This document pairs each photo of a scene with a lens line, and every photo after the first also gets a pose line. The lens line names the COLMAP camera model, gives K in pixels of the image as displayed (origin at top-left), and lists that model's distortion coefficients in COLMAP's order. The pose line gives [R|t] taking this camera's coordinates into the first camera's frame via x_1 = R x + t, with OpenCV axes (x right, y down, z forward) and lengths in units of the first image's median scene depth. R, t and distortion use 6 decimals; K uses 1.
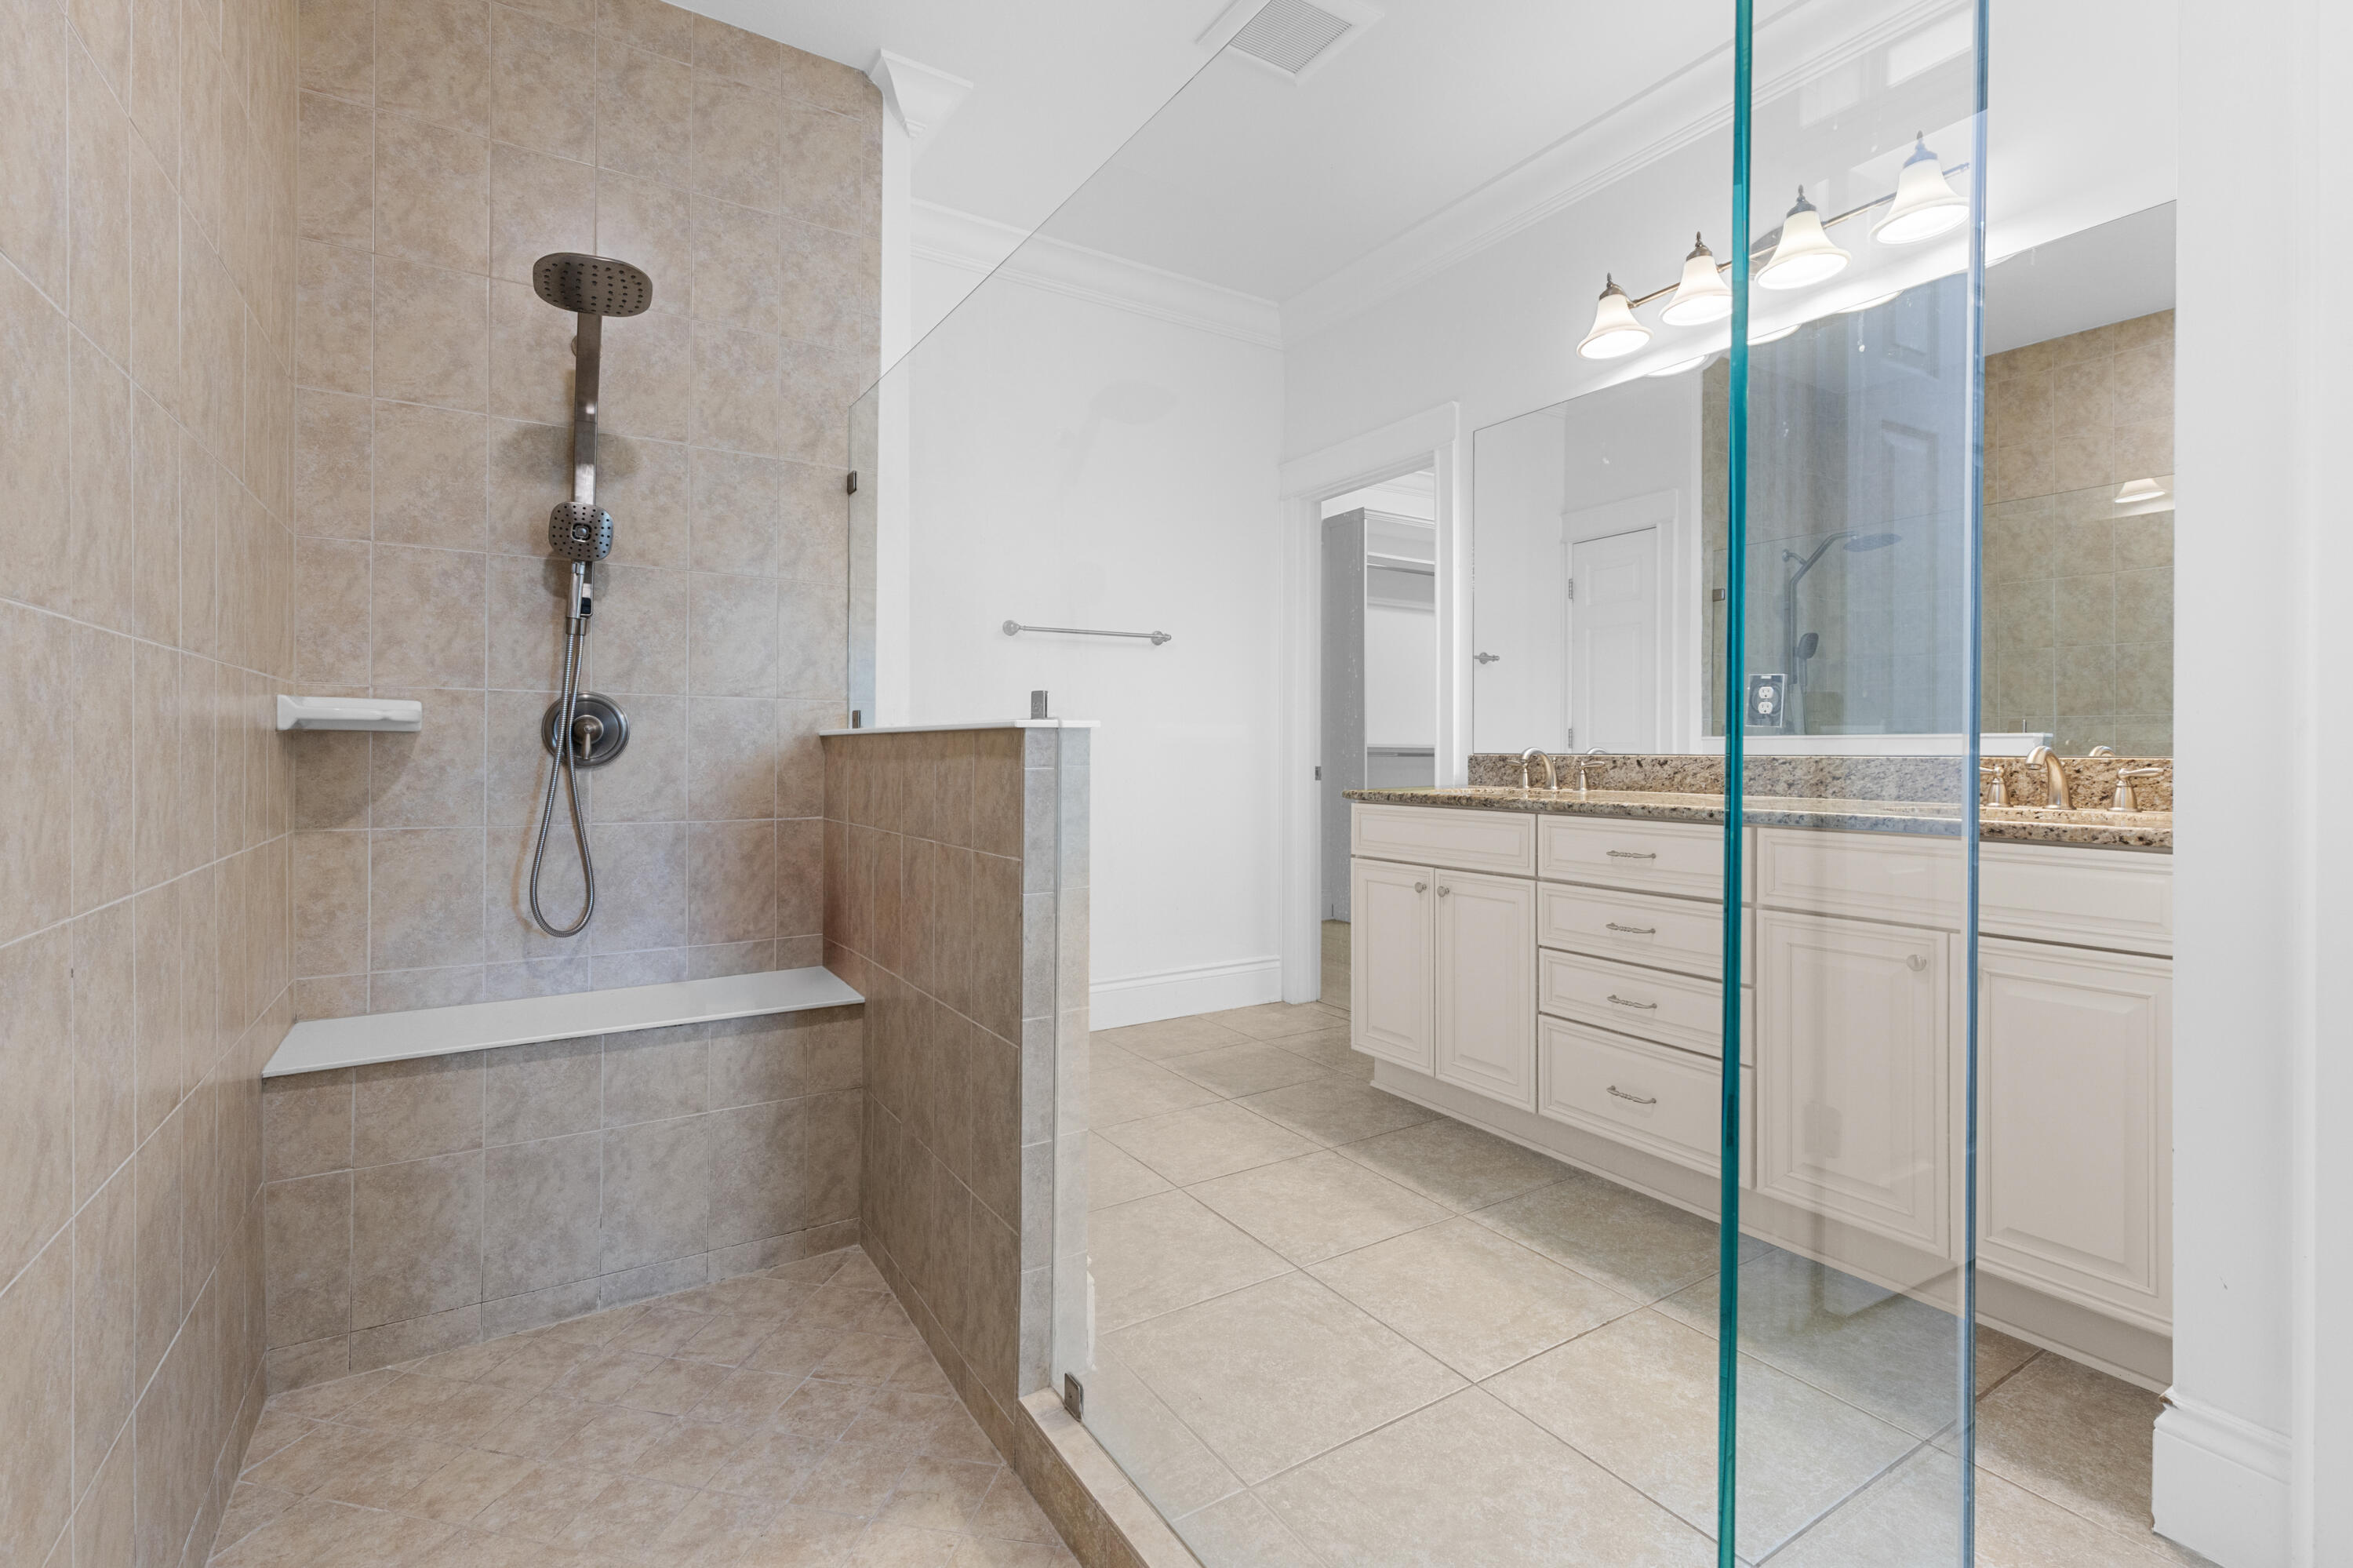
lens RADIAL K [[1058.4, 0, 1170.7], [0, 1058.4, 750.6], [0, 0, 1]] dist [0.004002, -0.000309]
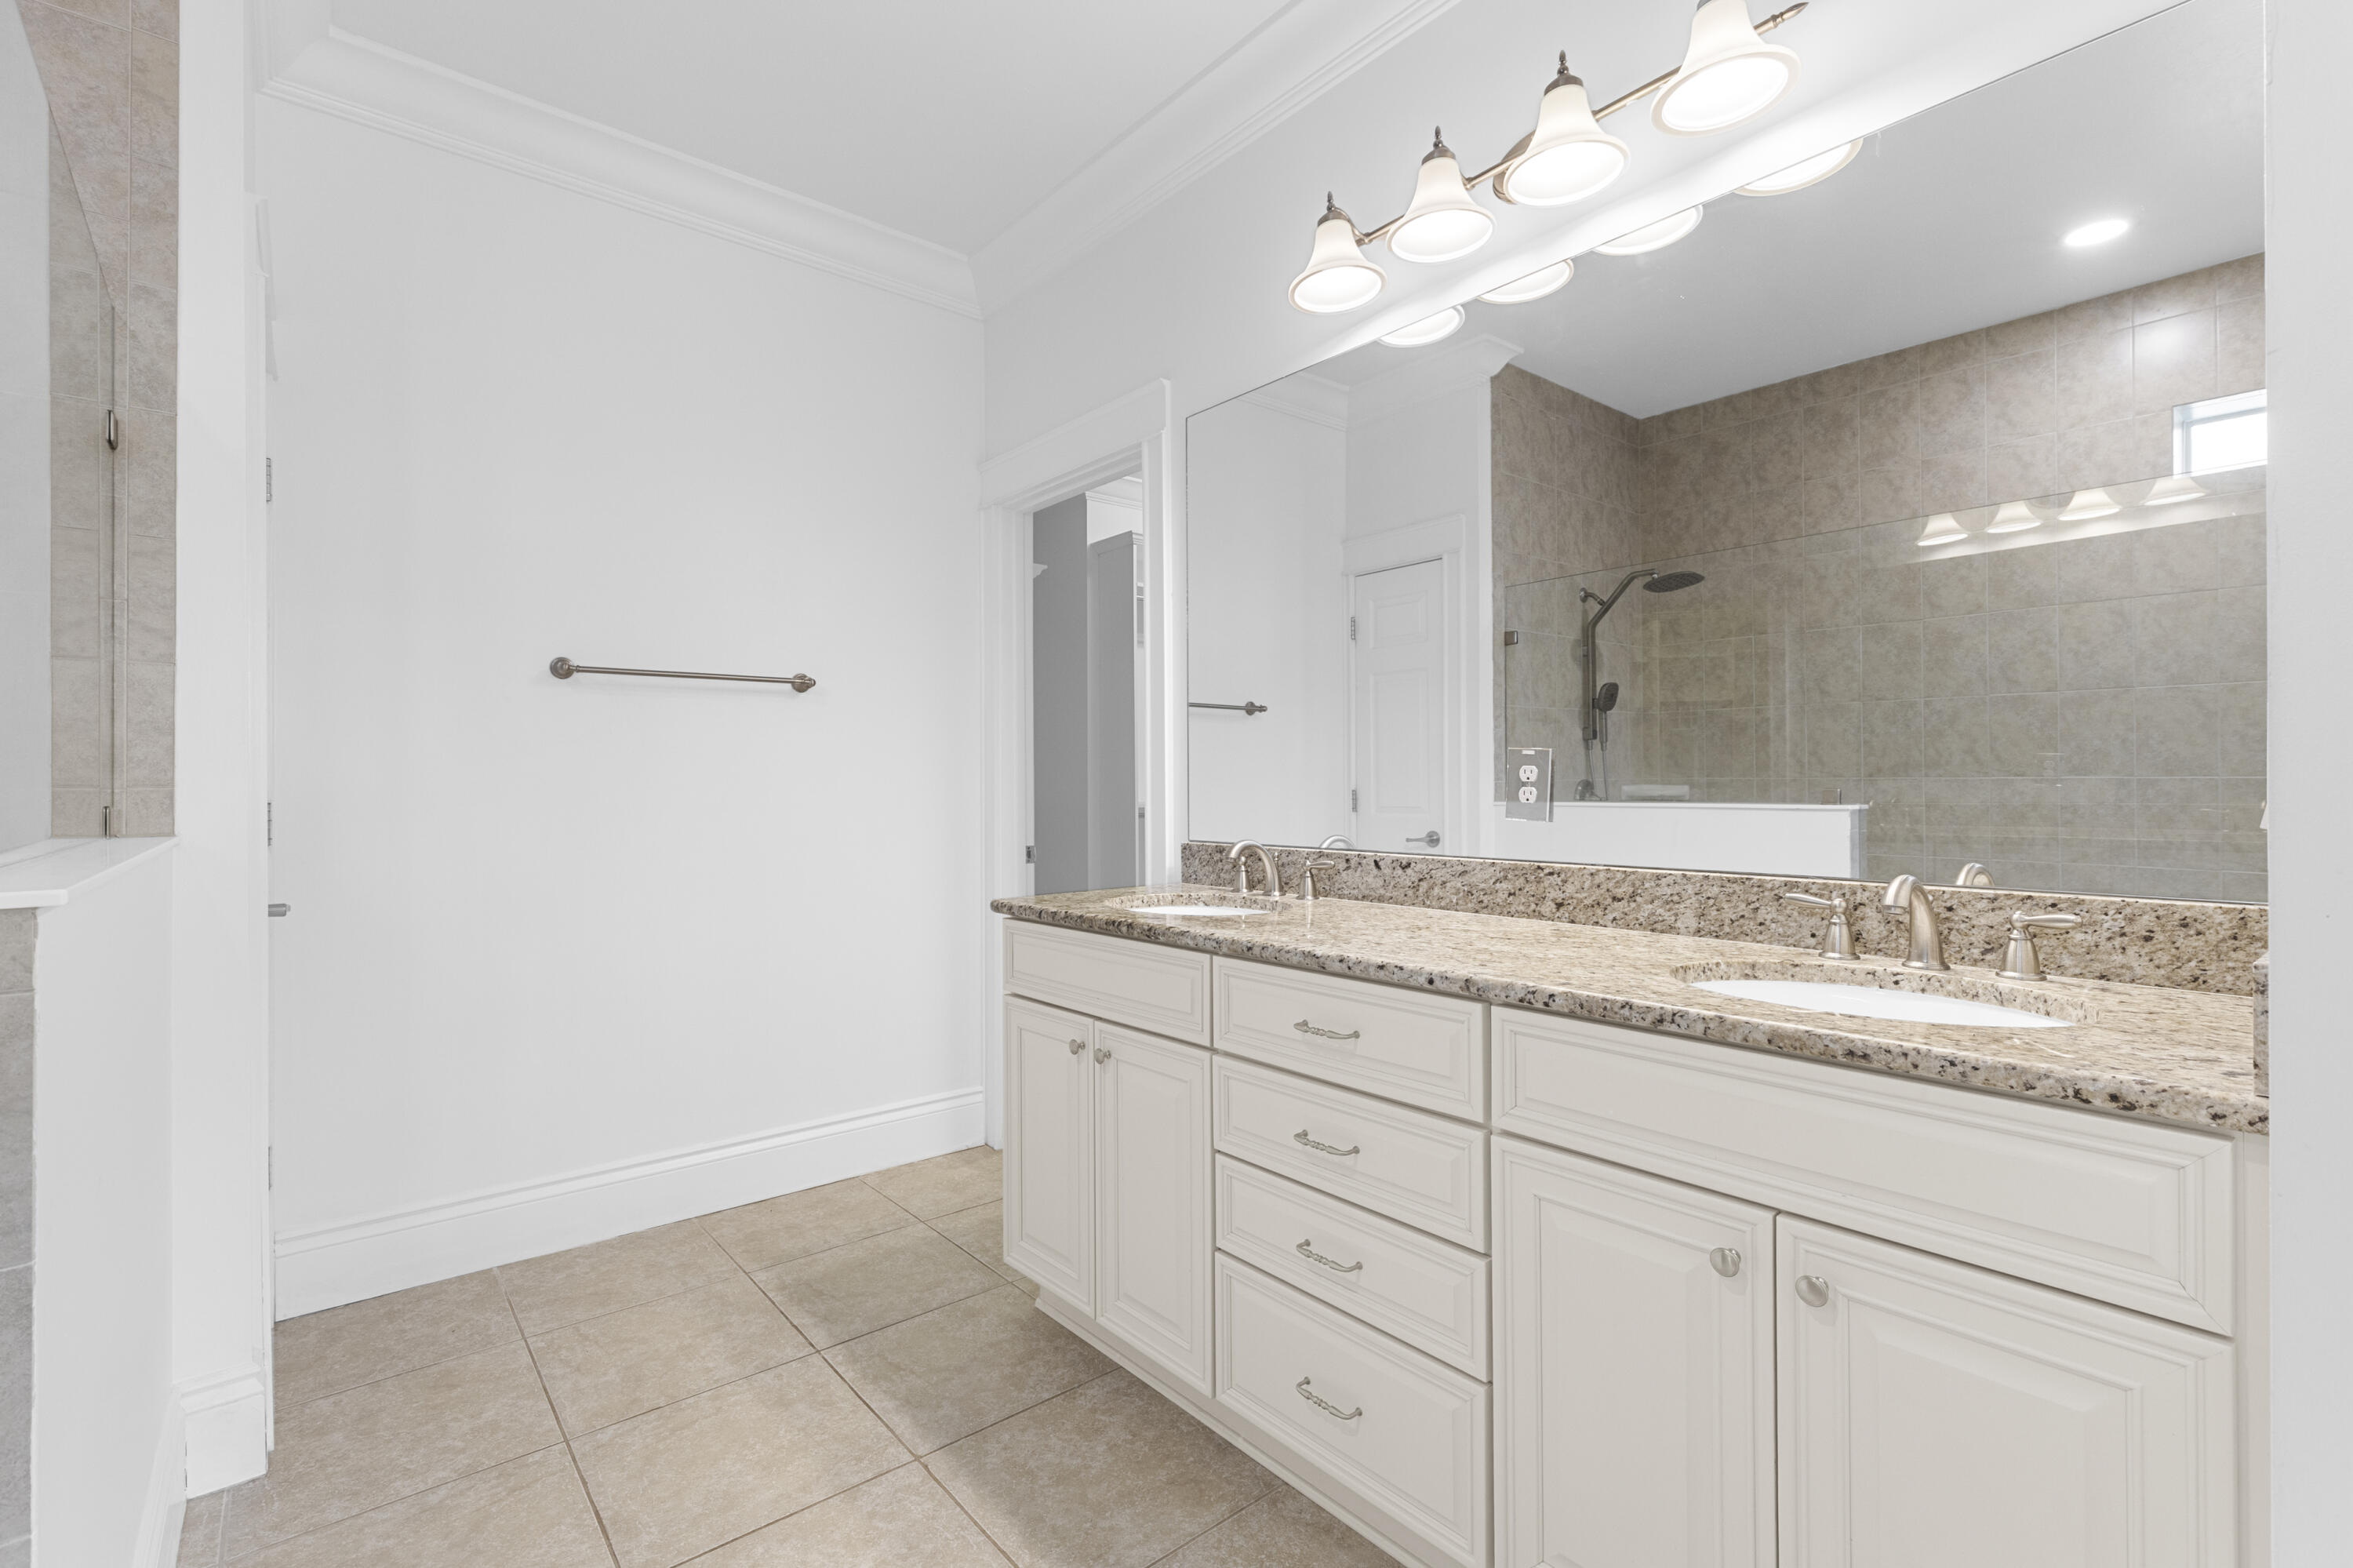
lens RADIAL K [[1058.4, 0, 1175.3], [0, 1058.4, 781.1], [0, 0, 1]] dist [0.004002, -0.000309]
pose [[0.990665, -0.003663, 0.136273, 0.170441], [0.004630, 0.999966, -0.006776, -0.034536], [-0.136244, 0.007344, 0.990648, 0.243998]]
